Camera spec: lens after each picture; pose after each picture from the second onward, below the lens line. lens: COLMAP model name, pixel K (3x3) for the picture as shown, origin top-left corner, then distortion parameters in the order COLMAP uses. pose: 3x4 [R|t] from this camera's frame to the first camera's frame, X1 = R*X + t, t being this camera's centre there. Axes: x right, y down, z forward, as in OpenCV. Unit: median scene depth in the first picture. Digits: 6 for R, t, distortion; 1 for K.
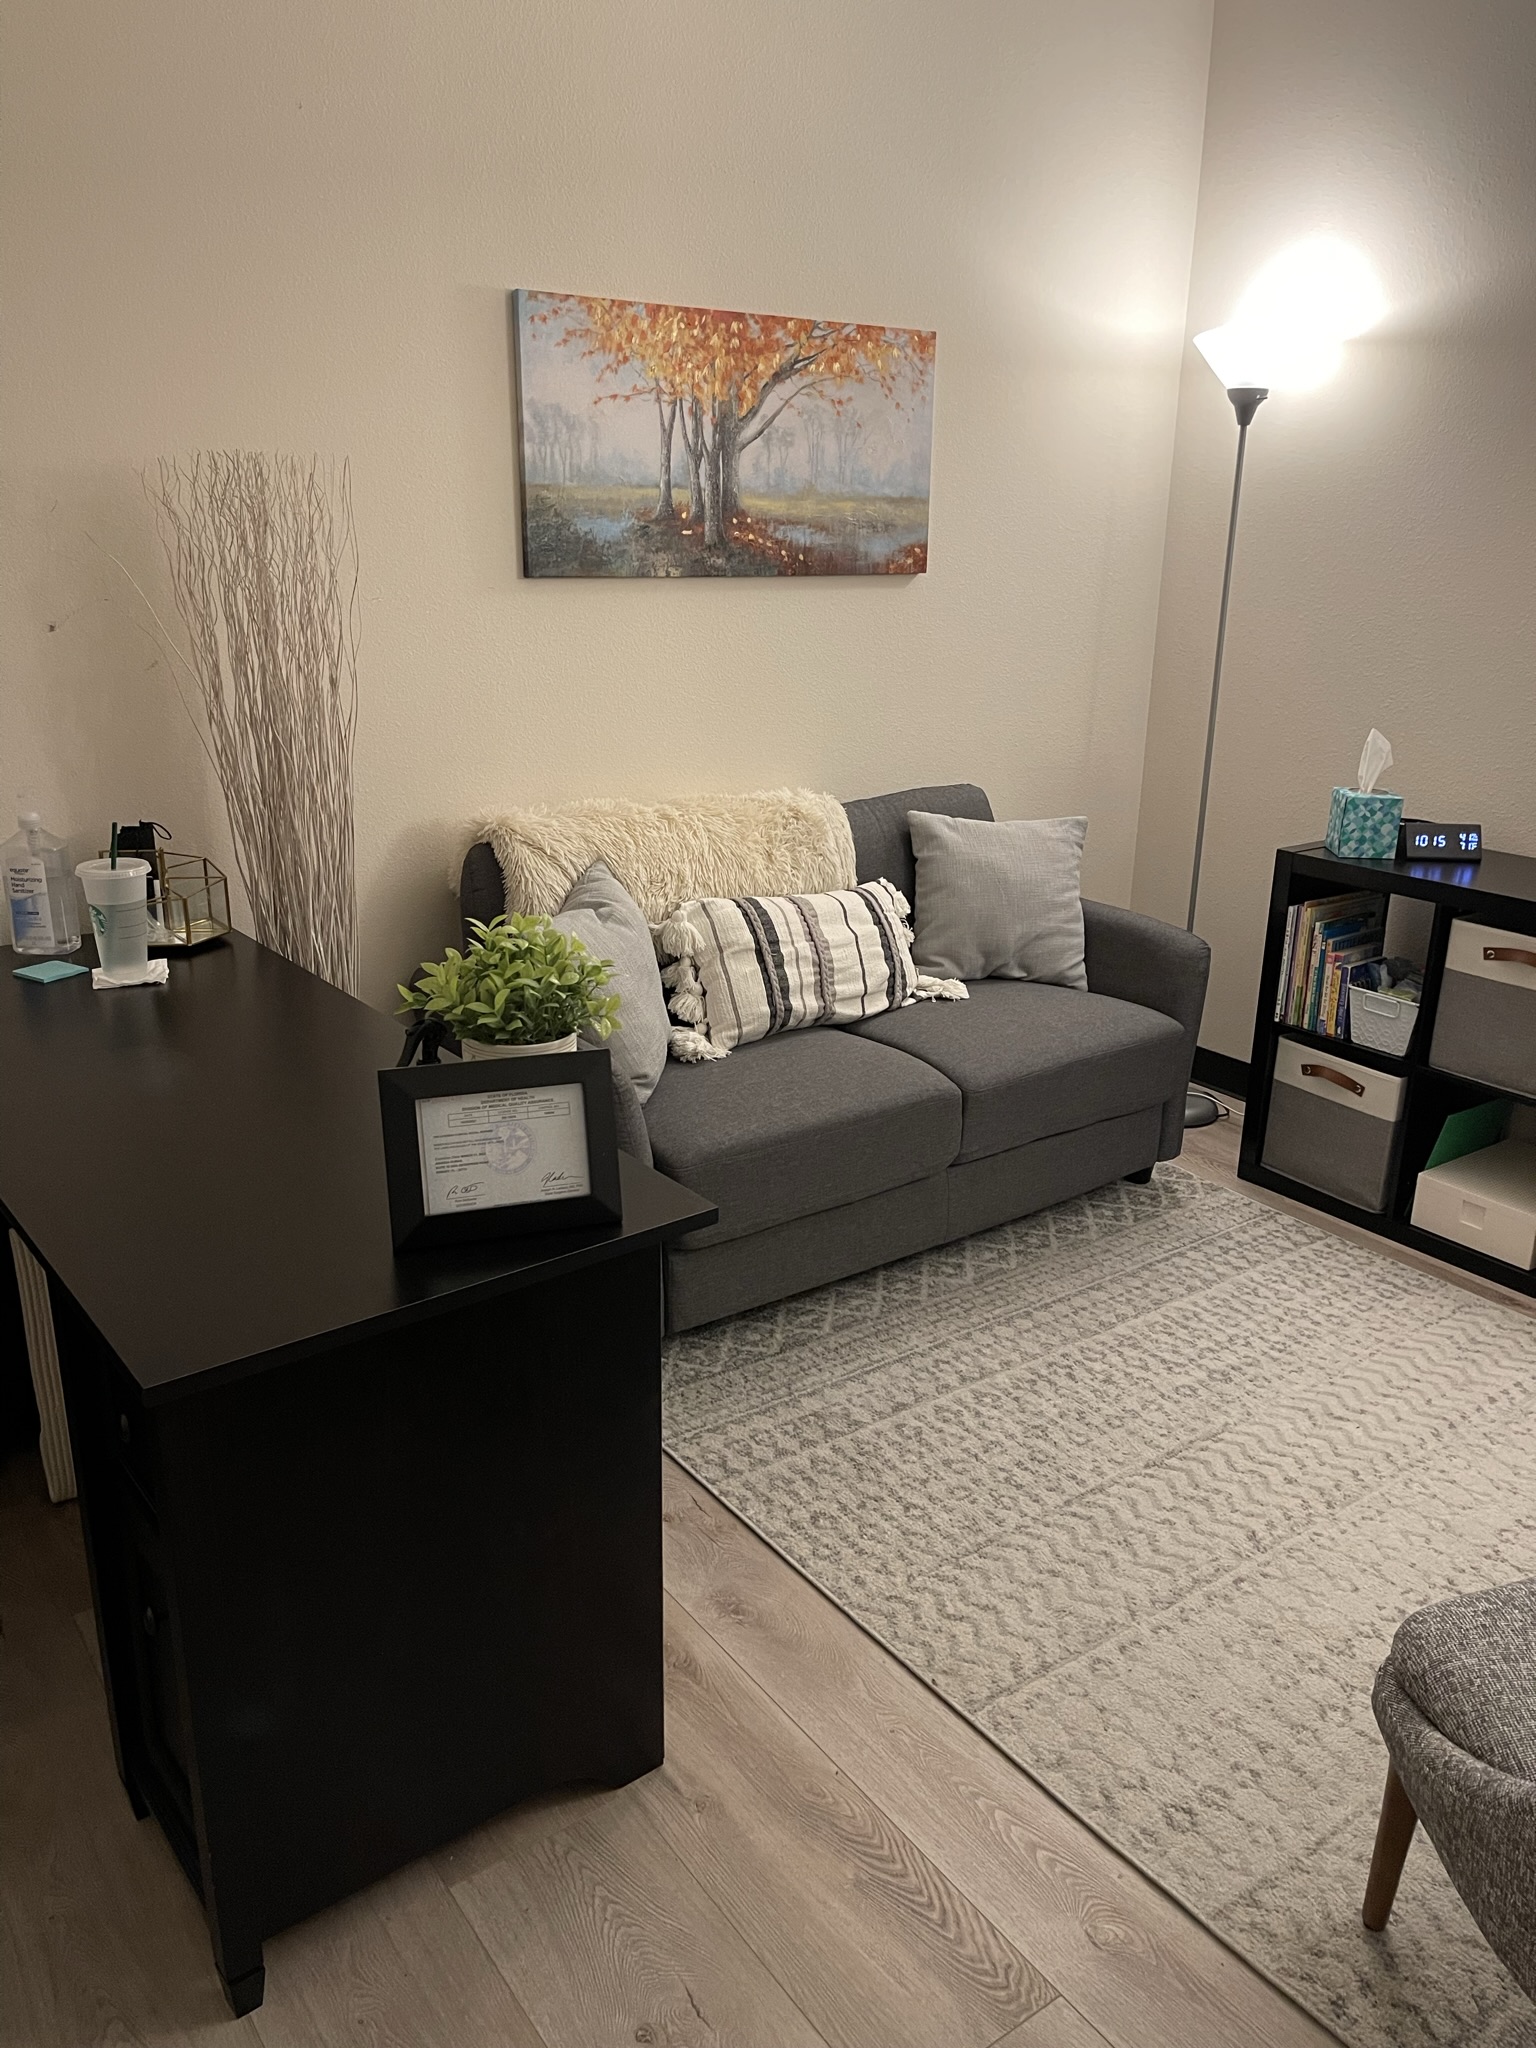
lens RADIAL K [[1545.7, 0, 761.6], [0, 1545.7, 1028.5], [0, 0, 1]] dist [0.062739, -0.085526]
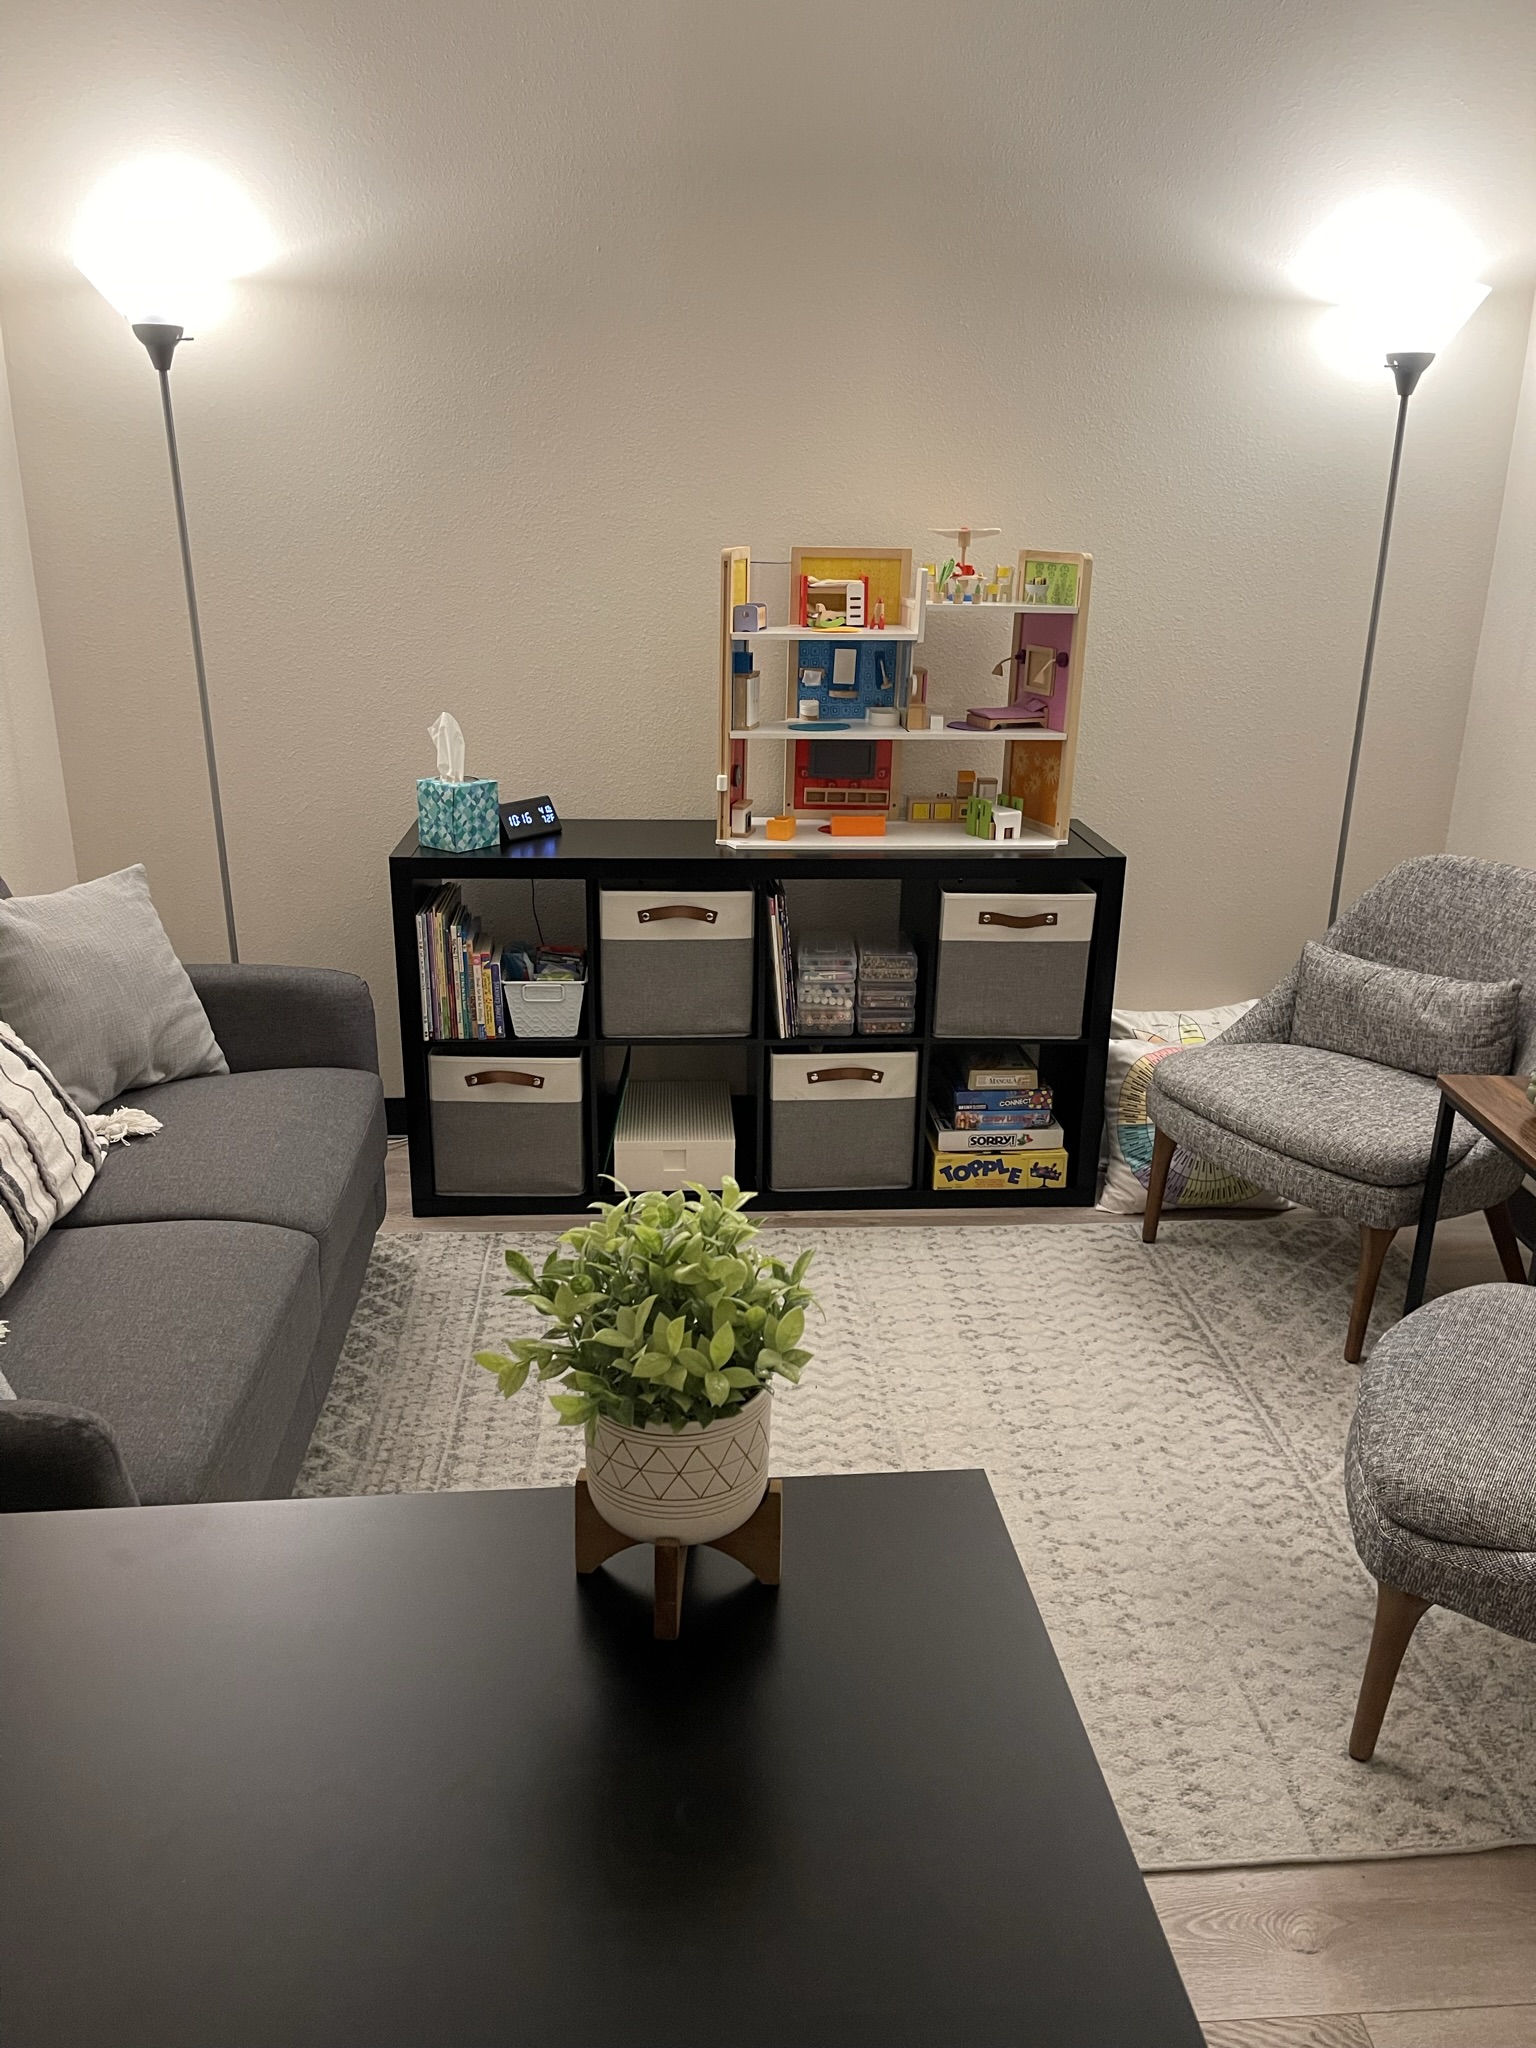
lens RADIAL K [[1545.7, 0, 756.3], [0, 1545.7, 1037.8], [0, 0, 1]] dist [0.062739, -0.085526]
pose [[0.536597, -0.283419, 0.794819, -0.321920], [0.259801, 0.951644, 0.163943, -0.117160], [-0.802849, 0.118524, 0.584282, 0.345374]]
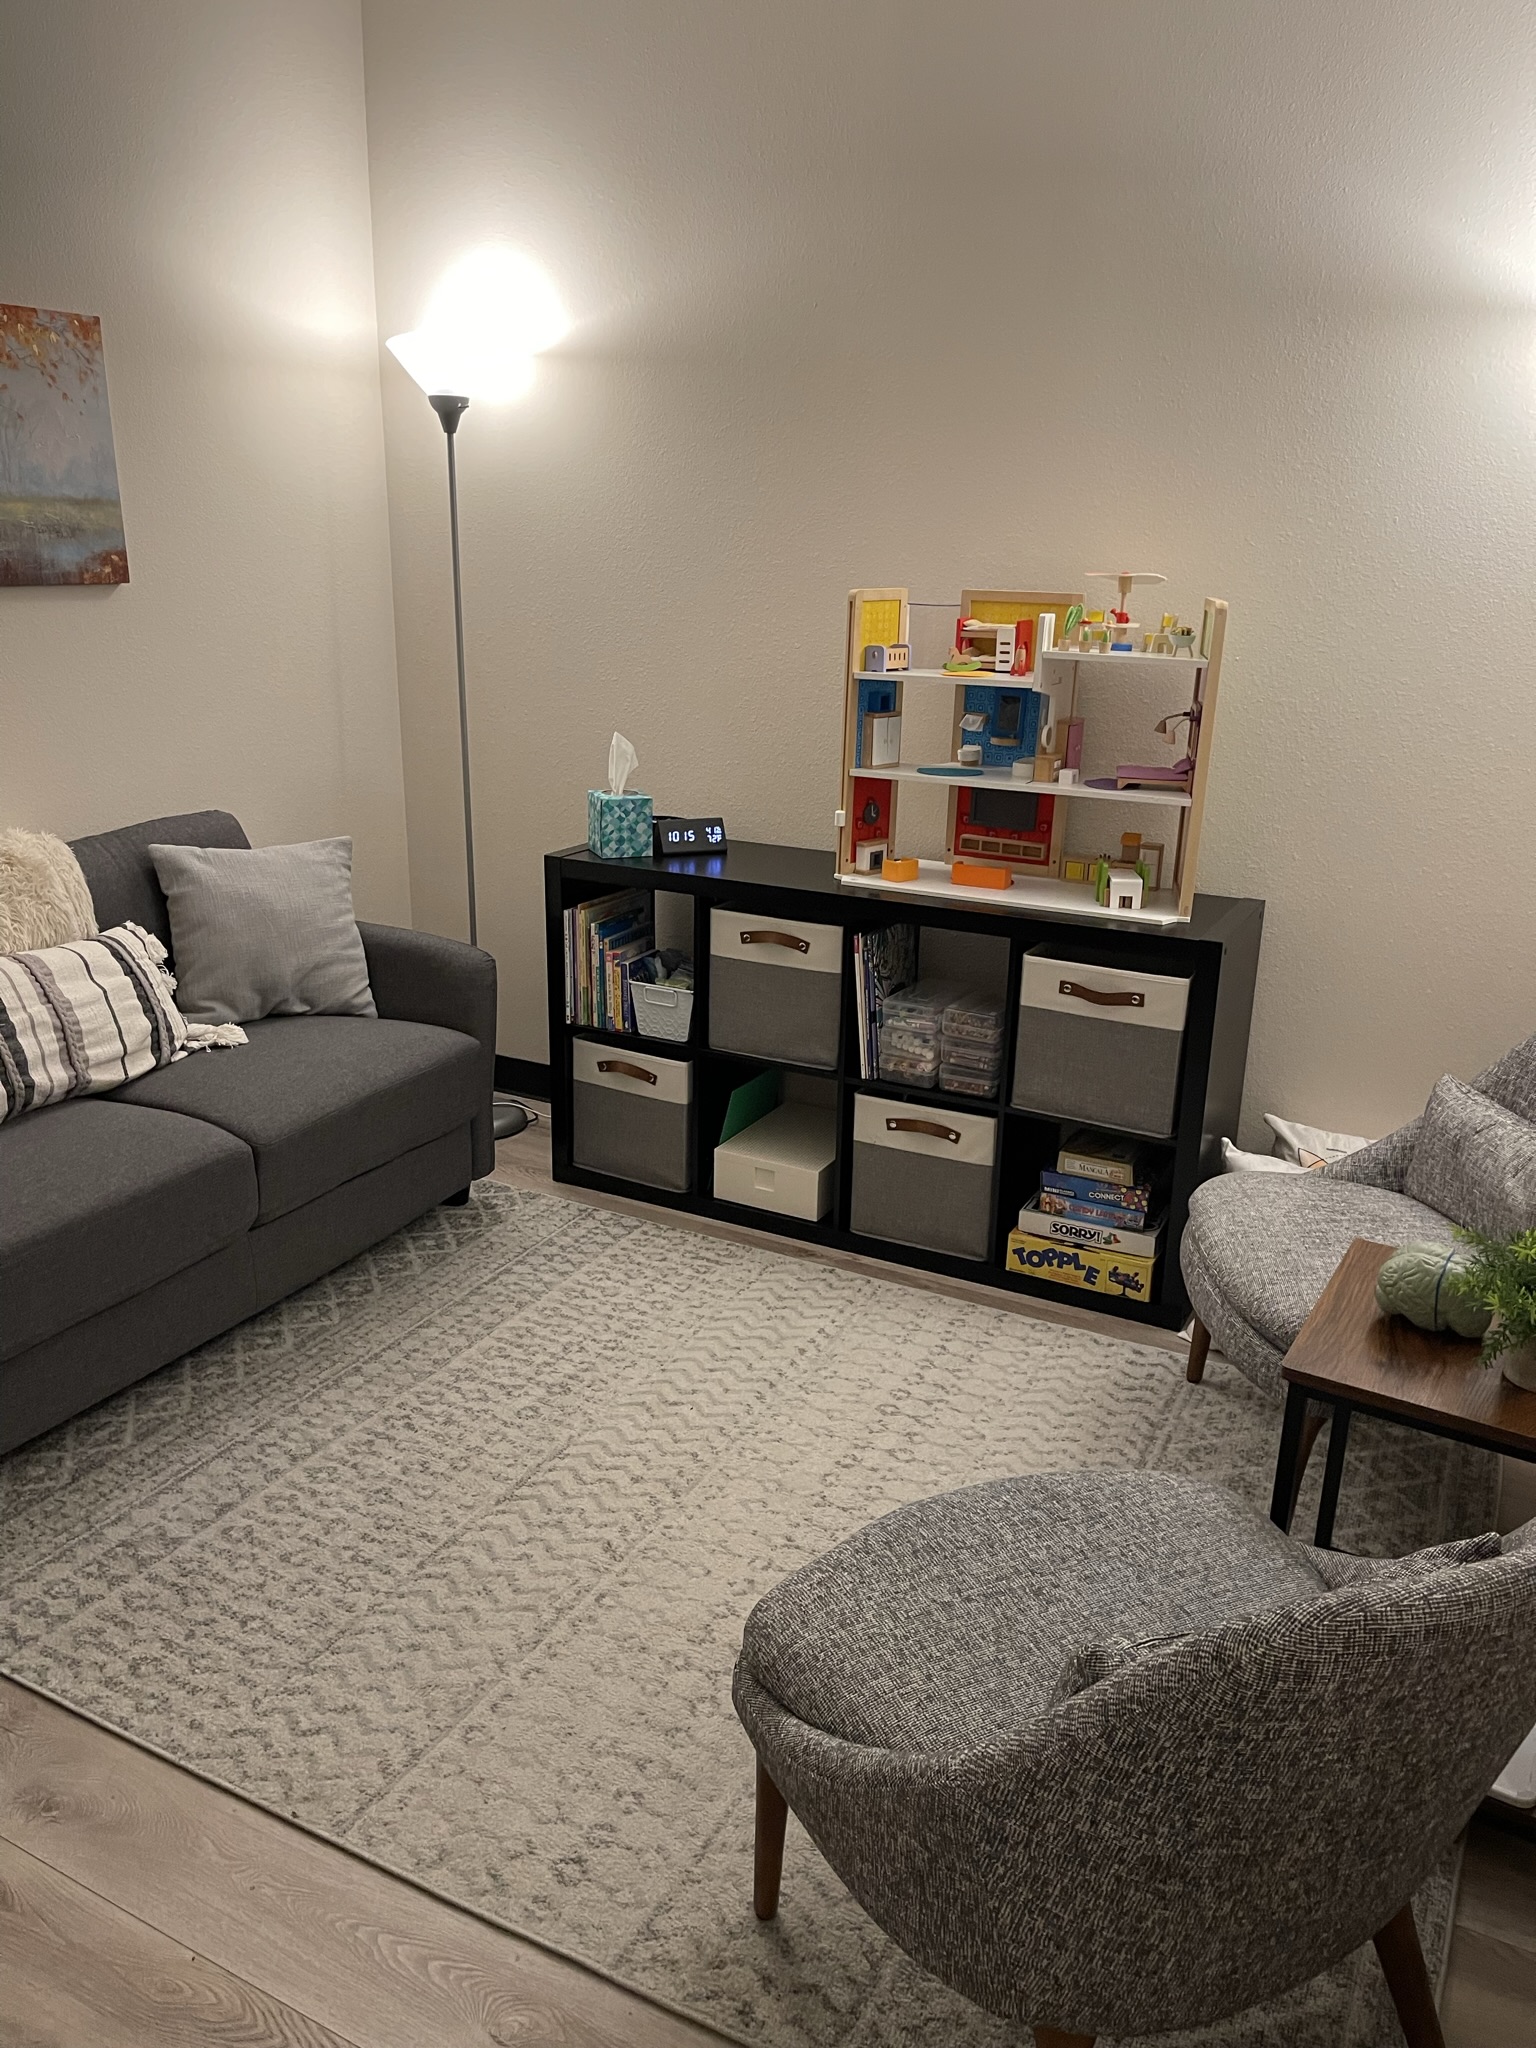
lens RADIAL K [[1545.7, 0, 765.4], [0, 1545.7, 1027.4], [0, 0, 1]] dist [0.062739, -0.085526]
pose [[0.896708, -0.132084, 0.422456, 0.021659], [0.134222, 0.990640, 0.024831, -0.010933], [-0.421781, 0.034436, 0.906043, 0.034049]]
